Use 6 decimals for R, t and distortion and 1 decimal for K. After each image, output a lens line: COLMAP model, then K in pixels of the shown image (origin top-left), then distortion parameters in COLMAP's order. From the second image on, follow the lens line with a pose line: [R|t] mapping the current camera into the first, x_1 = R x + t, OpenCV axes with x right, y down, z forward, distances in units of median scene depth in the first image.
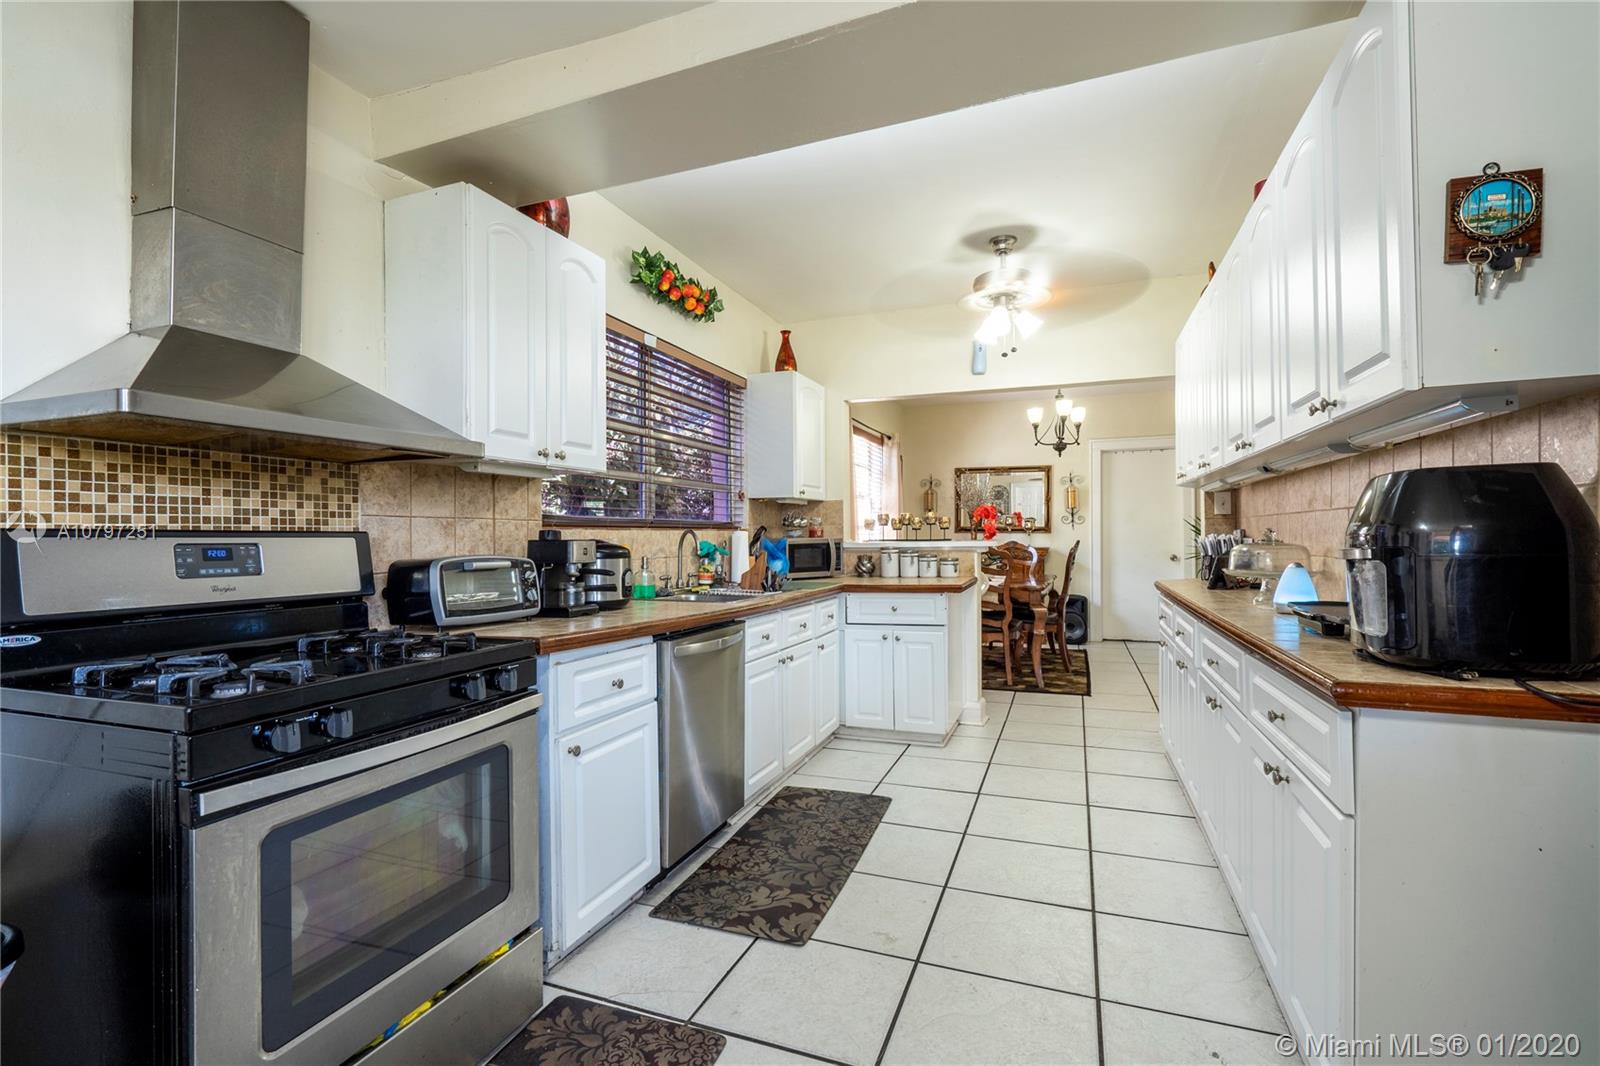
lens RADIAL K [[719.6, 0, 797.4], [0, 719.6, 531.5], [0, 0, 1]] dist [-0.005315, 0.000297]
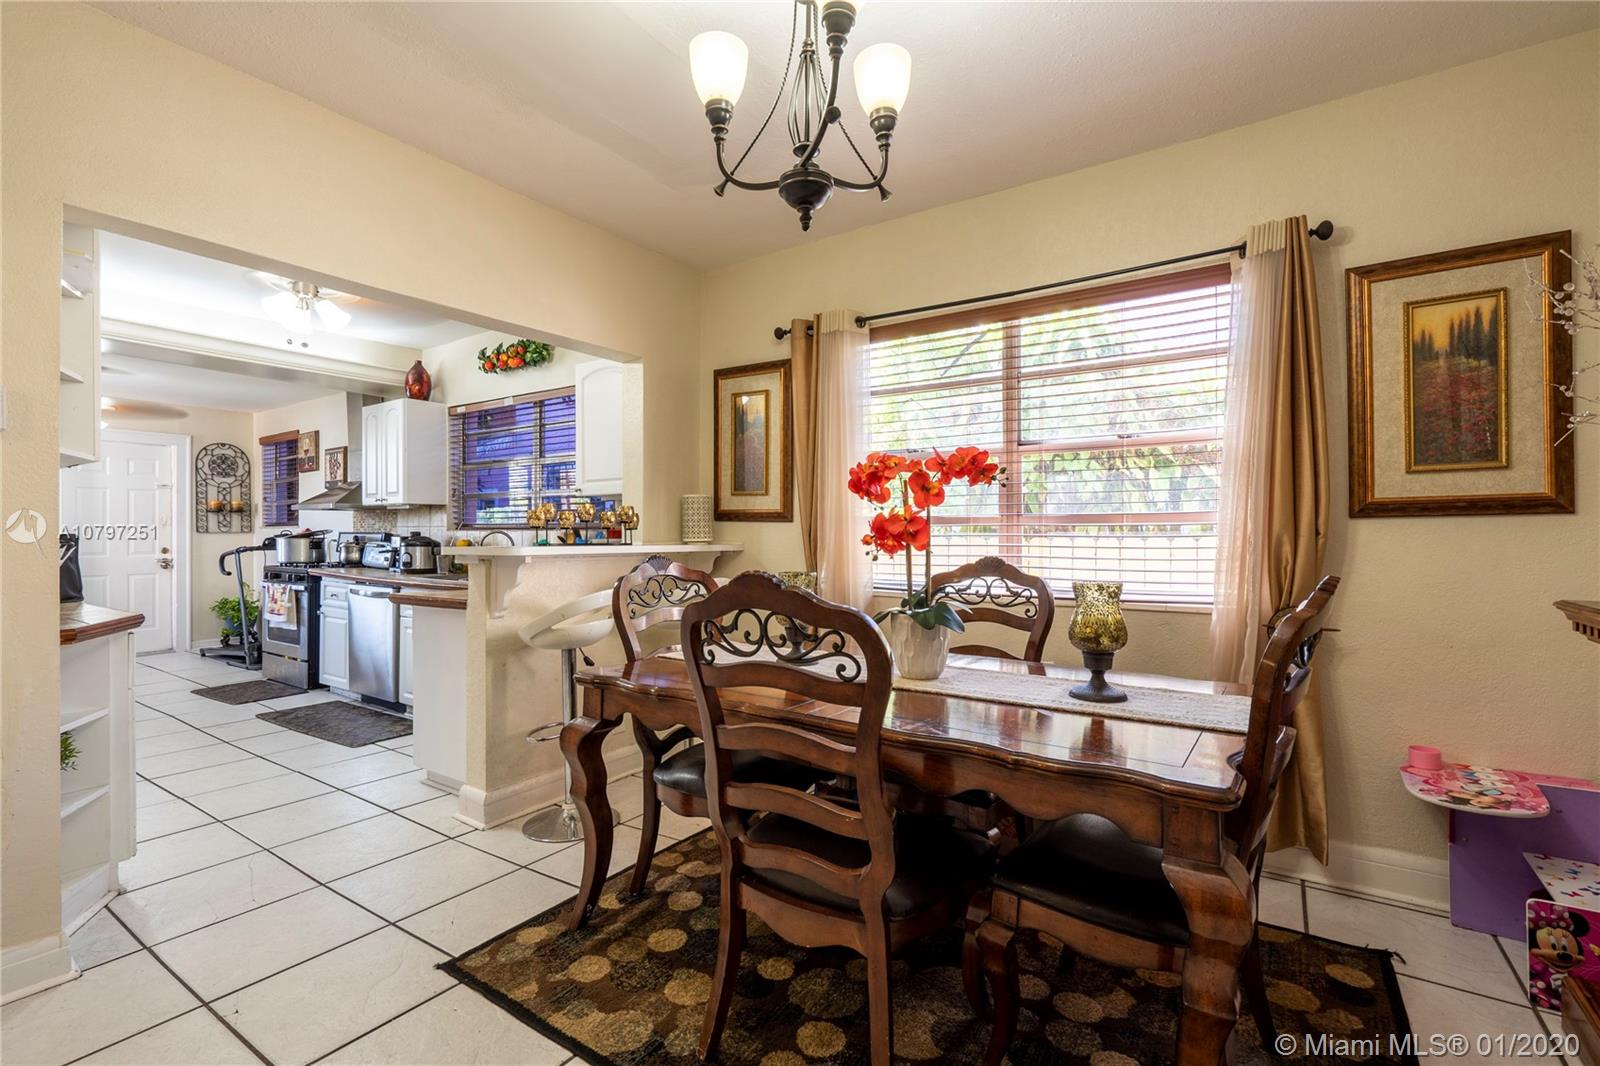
lens RADIAL K [[719.6, 0, 792.8], [0, 719.6, 538.5], [0, 0, 1]] dist [-0.005315, 0.000297]
pose [[-0.219920, 0.006676, -0.975495, 1.412507], [-0.001960, 0.999972, 0.007286, 0.000745], [0.975516, 0.003514, -0.219900, 2.431116]]
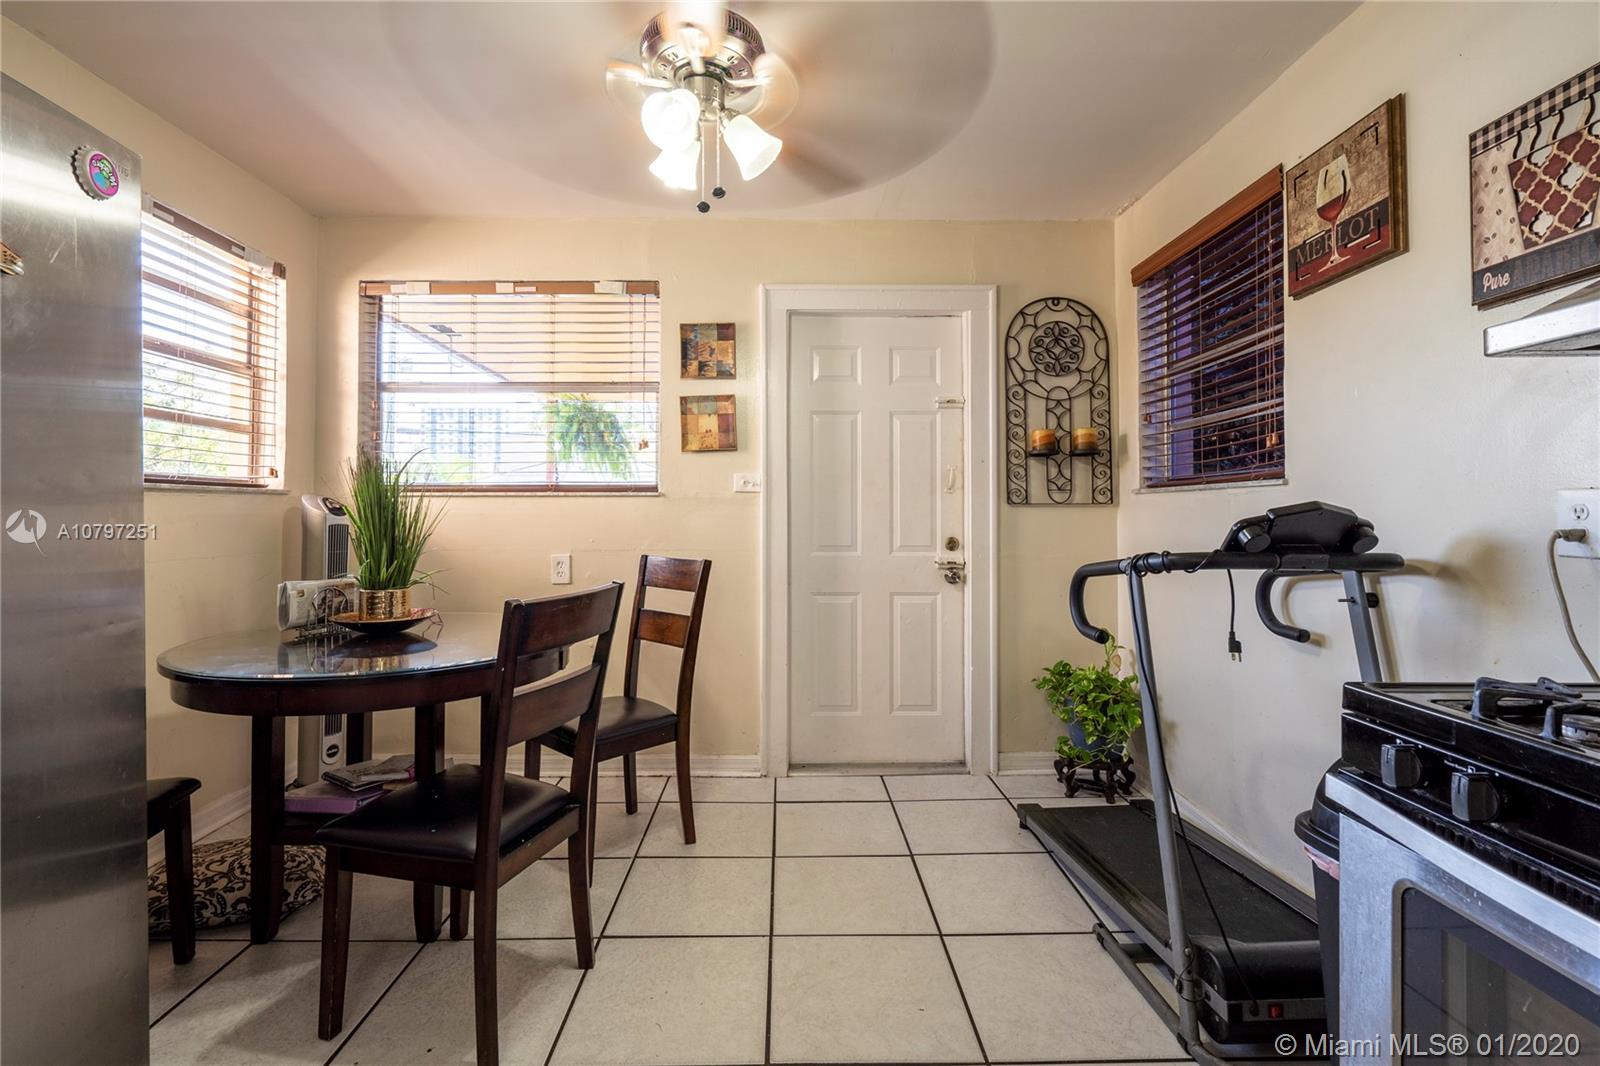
lens RADIAL K [[719.6, 0, 792.9], [0, 719.6, 498.1], [0, 0, 1]] dist [-0.005315, 0.000297]
pose [[-0.927740, -0.005010, -0.373192, 0.082658], [0.001327, 0.999859, -0.016720, 0.011159], [0.373224, -0.016007, -0.927603, 0.668031]]
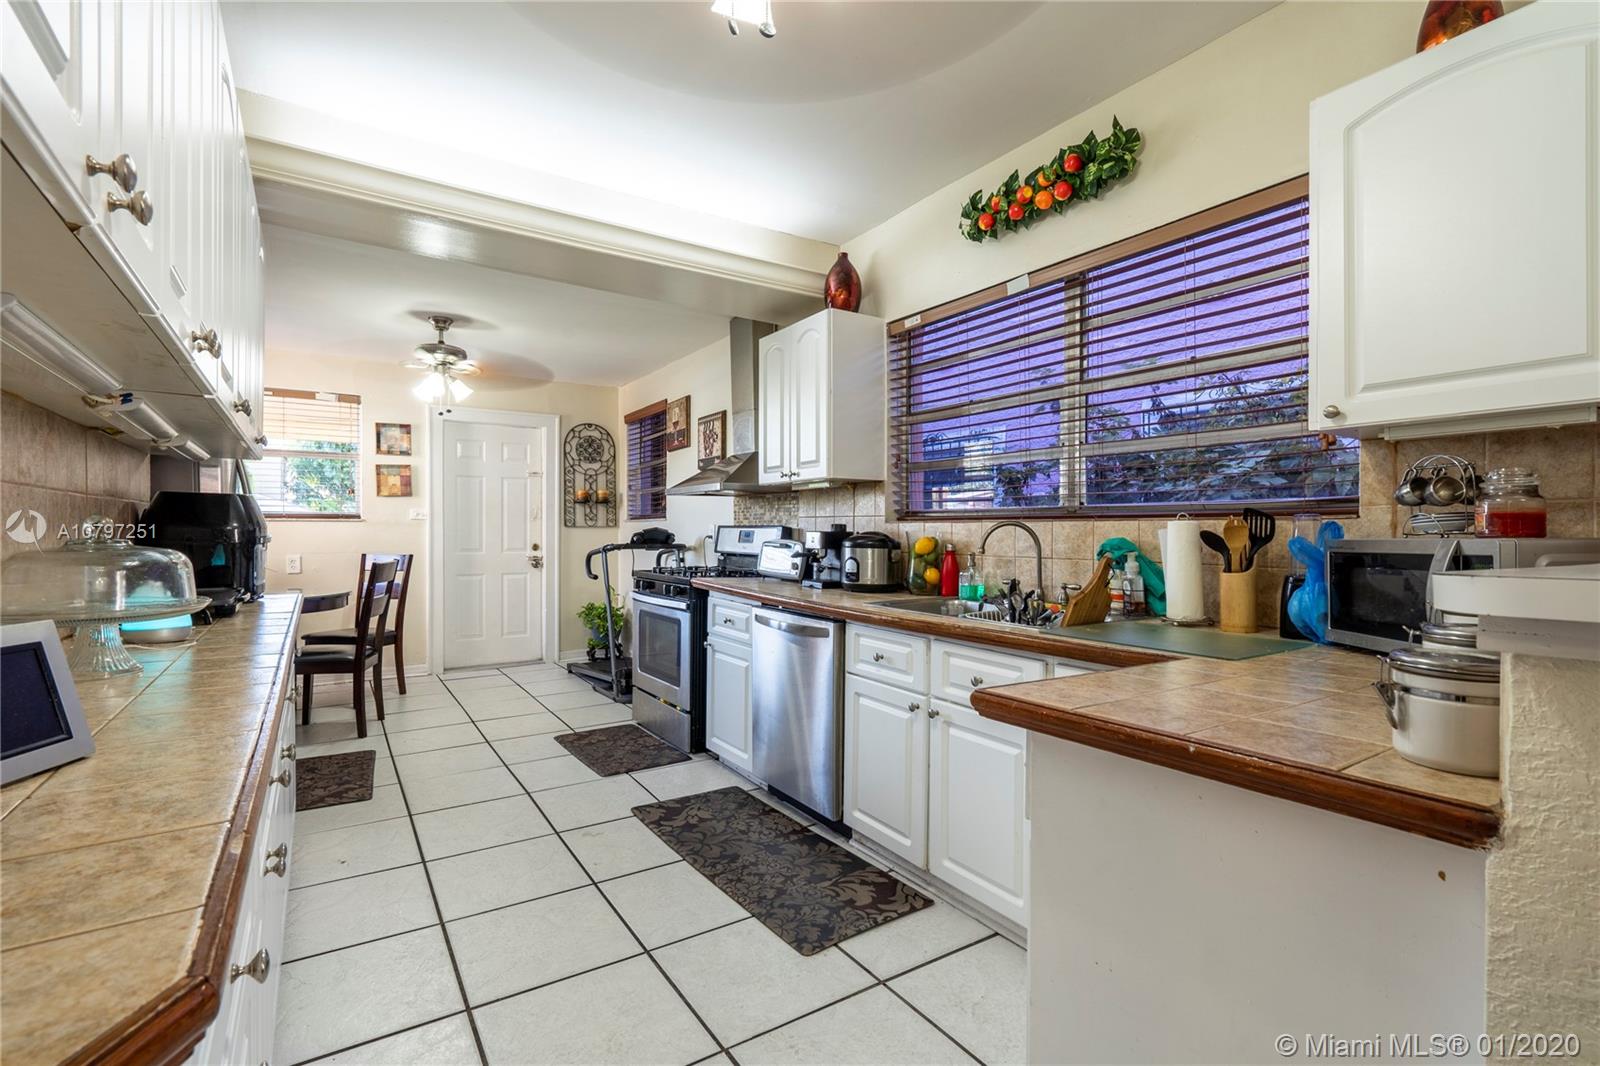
lens RADIAL K [[719.6, 0, 787.5], [0, 719.6, 532.6], [0, 0, 1]] dist [-0.005315, 0.000297]
pose [[-0.583430, 0.004858, -0.812149, 0.779077], [-0.000853, 0.999978, 0.006595, 0.005599], [0.812163, 0.004541, -0.583413, 1.638674]]
